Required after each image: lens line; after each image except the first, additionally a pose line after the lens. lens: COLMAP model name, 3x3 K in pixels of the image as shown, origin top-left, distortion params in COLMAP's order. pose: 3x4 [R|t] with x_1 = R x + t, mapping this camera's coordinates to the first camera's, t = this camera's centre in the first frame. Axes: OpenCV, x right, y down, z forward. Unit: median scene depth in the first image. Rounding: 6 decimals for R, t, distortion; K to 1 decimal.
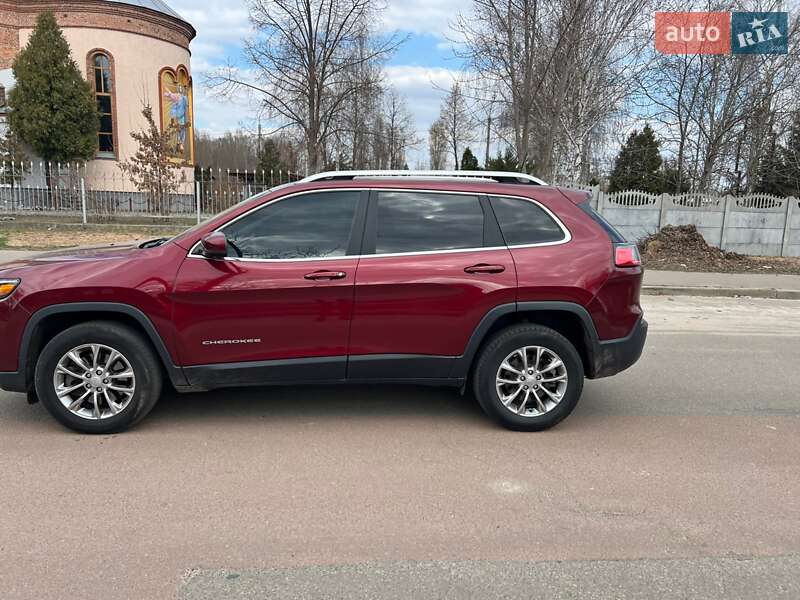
lens RADIAL K [[599.8, 0, 395.5], [0, 599.8, 300.4], [0, 0, 1]] dist [0.047600, -0.049777]
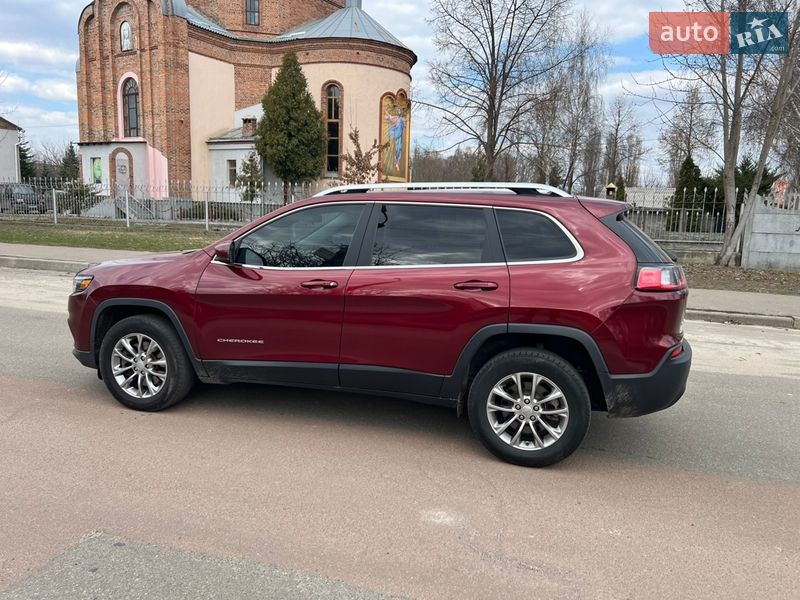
lens RADIAL K [[599.8, 0, 394.5], [0, 599.8, 303.0], [0, 0, 1]] dist [0.047600, -0.049777]
pose [[0.931506, 0.056194, -0.359359, 0.355766], [-0.063317, 0.997961, -0.008073, -0.008749], [0.358173, 0.030274, 0.933164, 0.072512]]
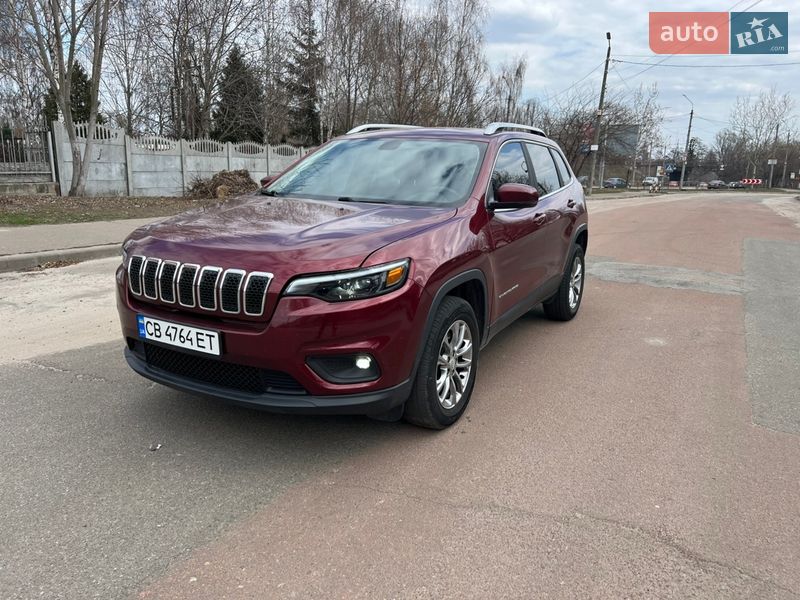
lens RADIAL K [[599.8, 0, 392.4], [0, 599.8, 292.6], [0, 0, 1]] dist [0.047600, -0.049777]
pose [[0.555685, -0.191153, 0.809120, -1.146496], [0.127835, 0.981281, 0.144031, -0.095661], [-0.821506, 0.023398, 0.569719, 0.540269]]
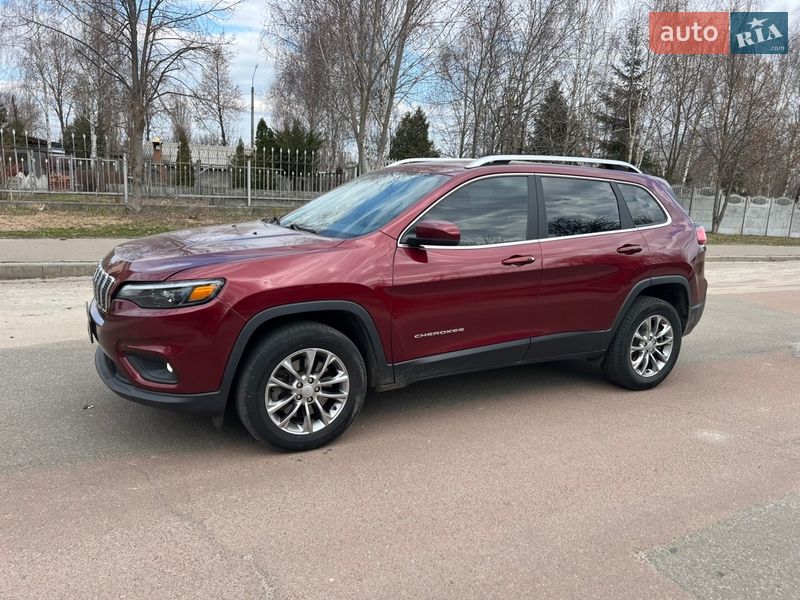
lens RADIAL K [[599.8, 0, 396.4], [0, 599.8, 298.9], [0, 0, 1]] dist [0.047600, -0.049777]
pose [[0.912844, -0.061637, 0.403630, -0.675081], [0.044897, 0.997698, 0.050818, -0.035385], [-0.405834, -0.028267, 0.913510, 0.145918]]
